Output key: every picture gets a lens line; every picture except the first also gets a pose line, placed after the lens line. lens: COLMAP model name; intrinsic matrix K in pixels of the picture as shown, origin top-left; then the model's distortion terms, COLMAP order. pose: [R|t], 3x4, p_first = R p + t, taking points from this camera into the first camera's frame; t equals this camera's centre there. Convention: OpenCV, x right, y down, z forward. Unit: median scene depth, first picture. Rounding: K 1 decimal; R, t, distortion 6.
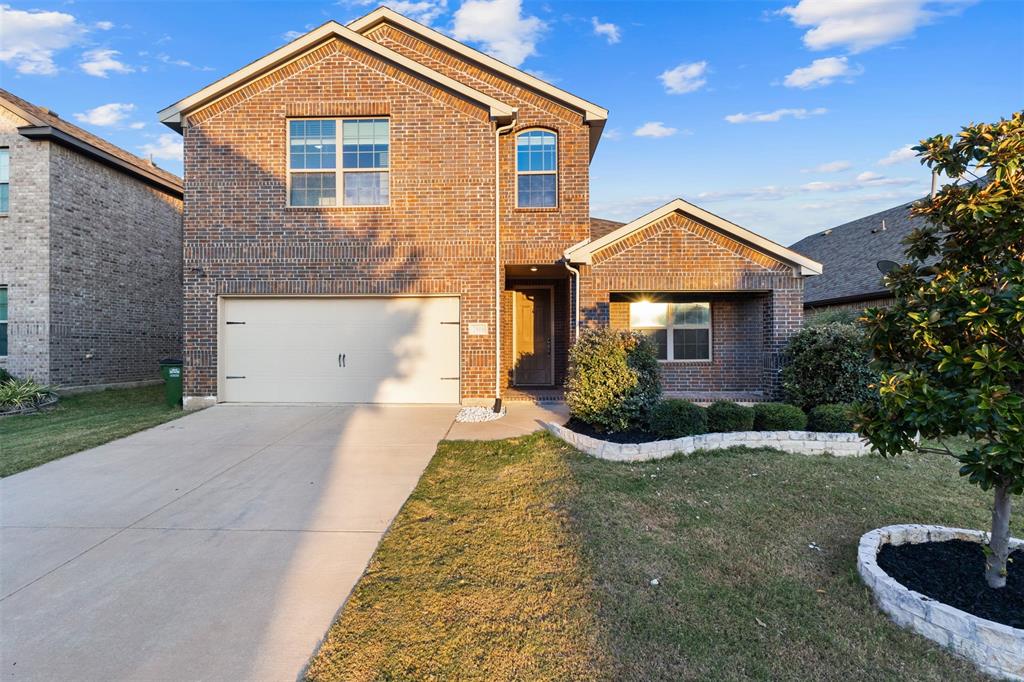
lens RADIAL K [[478.6, 0, 513.6], [0, 478.6, 346.6], [0, 0, 1]] dist [0.006120, -0.002534]
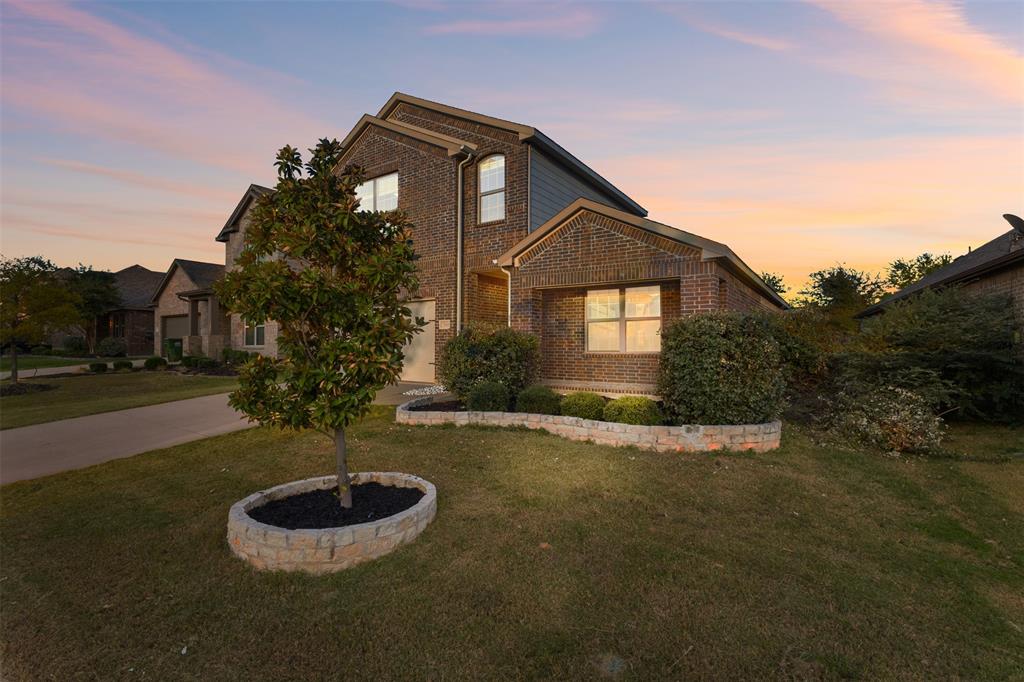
lens RADIAL K [[478.6, 0, 512.4], [0, 478.6, 335.4], [0, 0, 1]] dist [0.006120, -0.002534]
pose [[0.836884, -0.007803, -0.547325, 0.777535], [-0.001359, 0.999866, -0.016332, 0.011962], [0.547379, 0.014412, 0.836761, 0.040737]]
